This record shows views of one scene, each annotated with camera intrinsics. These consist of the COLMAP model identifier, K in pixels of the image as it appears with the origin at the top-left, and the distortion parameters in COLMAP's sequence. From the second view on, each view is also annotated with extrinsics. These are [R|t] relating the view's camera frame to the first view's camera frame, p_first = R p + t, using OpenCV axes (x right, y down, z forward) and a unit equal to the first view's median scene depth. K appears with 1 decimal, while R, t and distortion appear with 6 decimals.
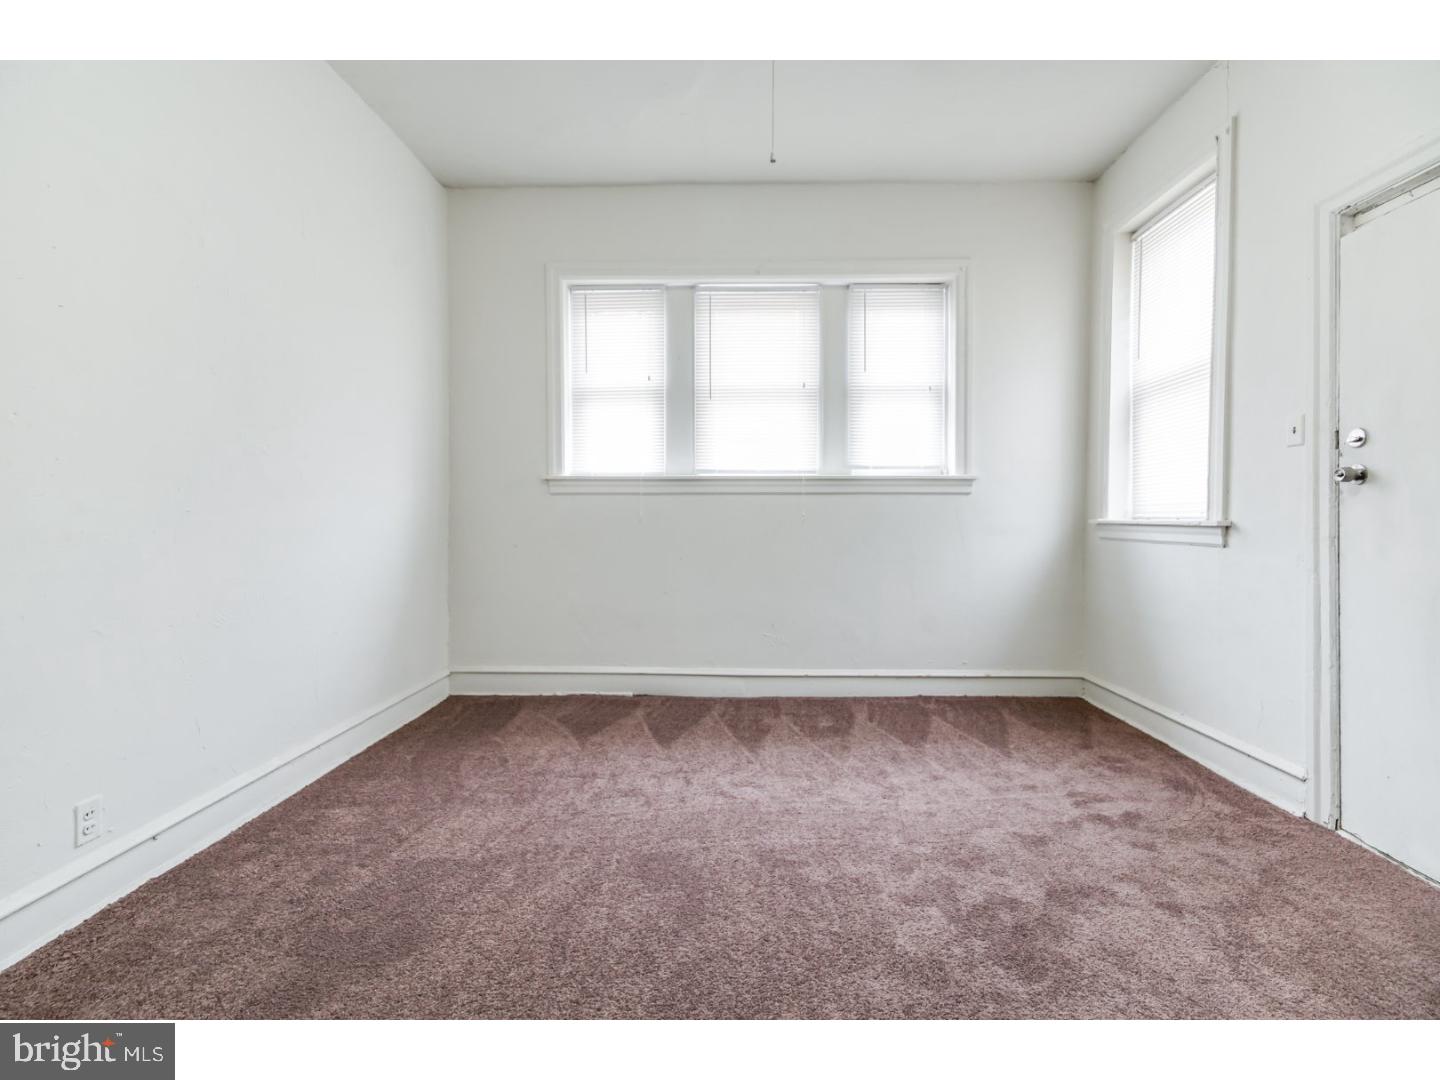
lens RADIAL K [[640.2, 0, 725.2], [0, 640.2, 521.9], [0, 0, 1]] dist [0.014986, -0.000189]
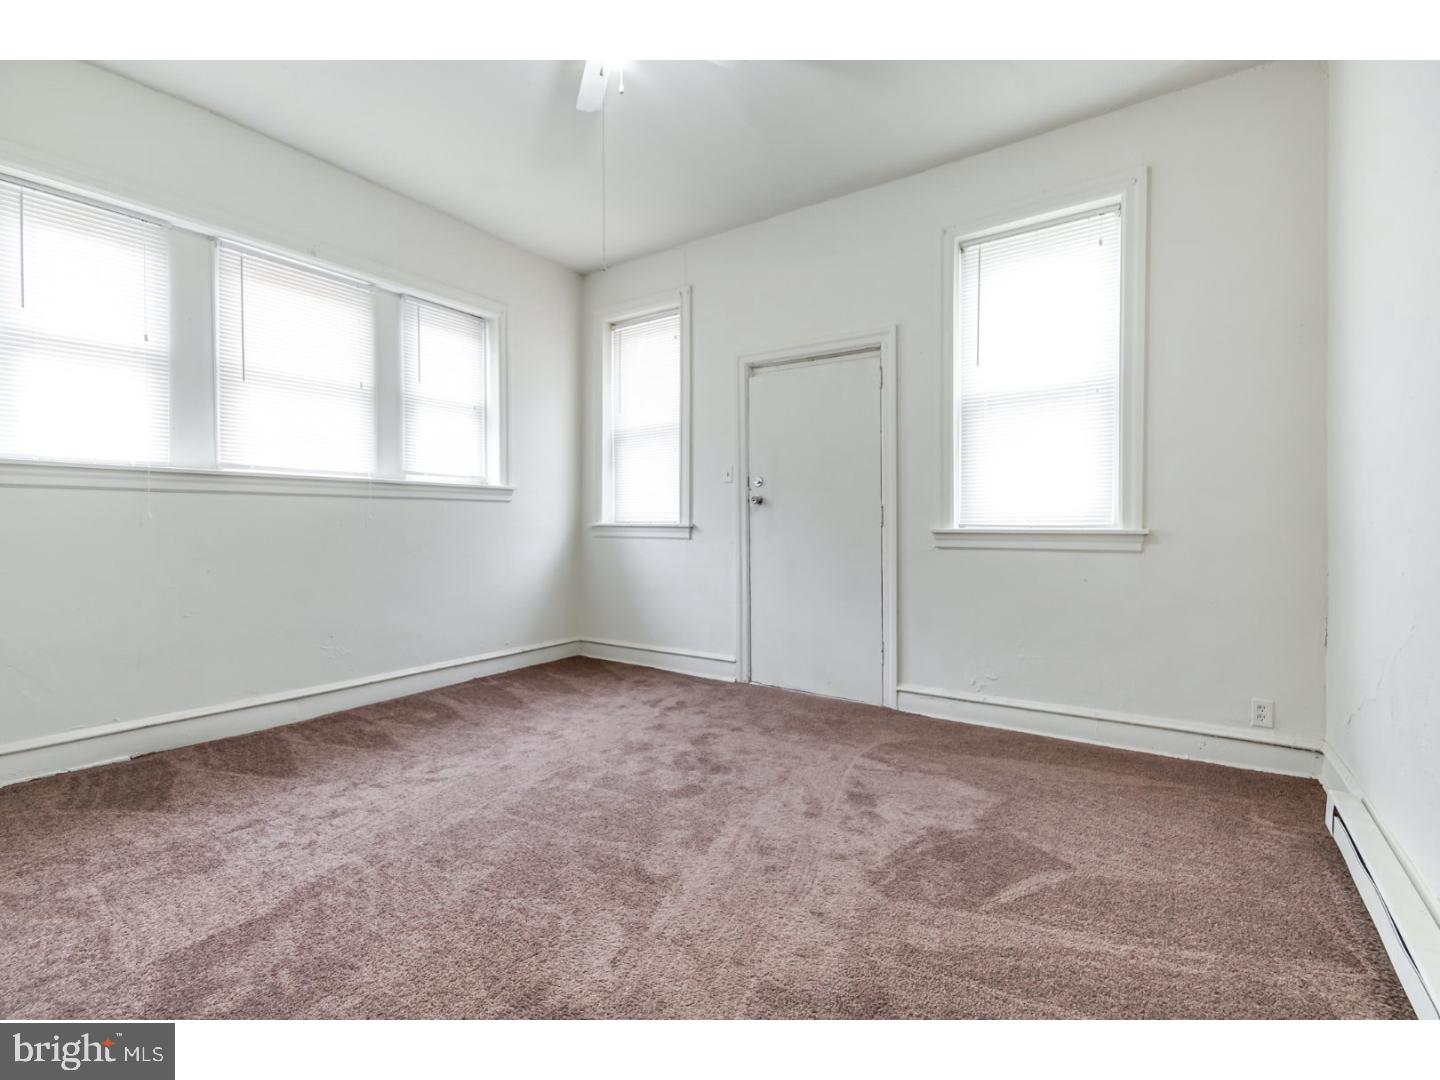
lens RADIAL K [[661.9, 0, 722.7], [0, 661.9, 527.3], [0, 0, 1]] dist [0.010862, -0.000432]
pose [[0.542118, -0.006052, 0.840280, -0.622478], [0.004824, 0.999980, 0.004090, 0.000831], [-0.840288, 0.001836, 0.542137, -0.005897]]
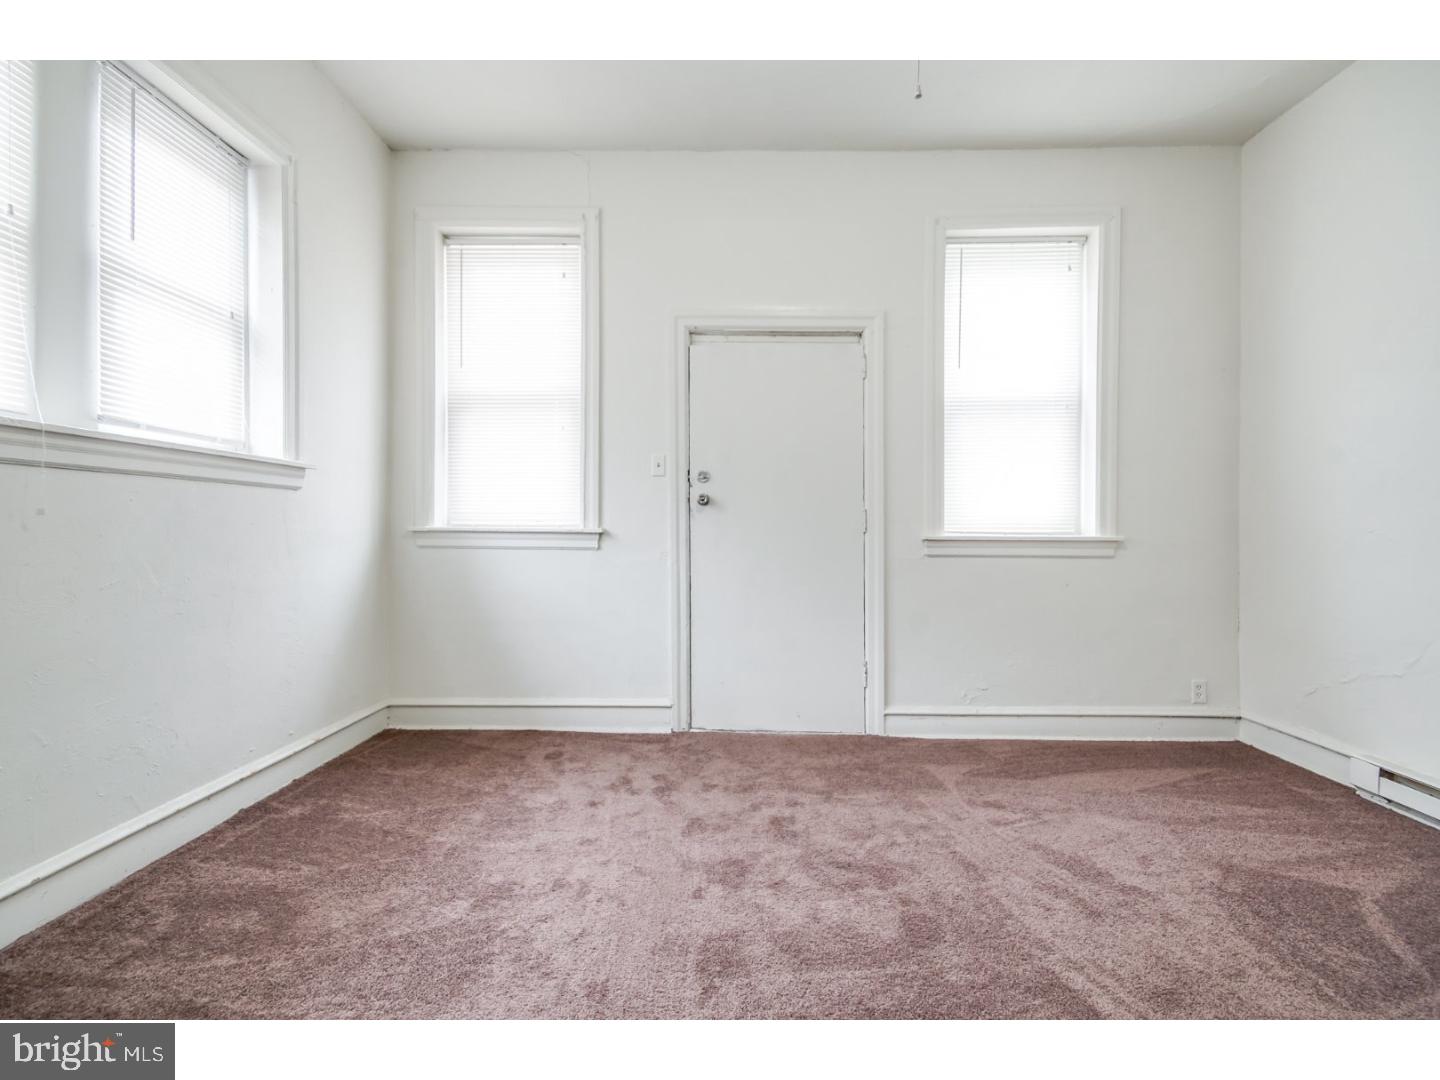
lens RADIAL K [[631.0, 0, 721.3], [0, 631.0, 531.1], [0, 0, 1]] dist [0.024887, -0.010059]
pose [[-0.020745, 0.001017, 0.999784, -0.452366], [-0.000726, 0.999999, -0.001032, 0.003990], [-0.999785, -0.000747, -0.020744, 0.779176]]
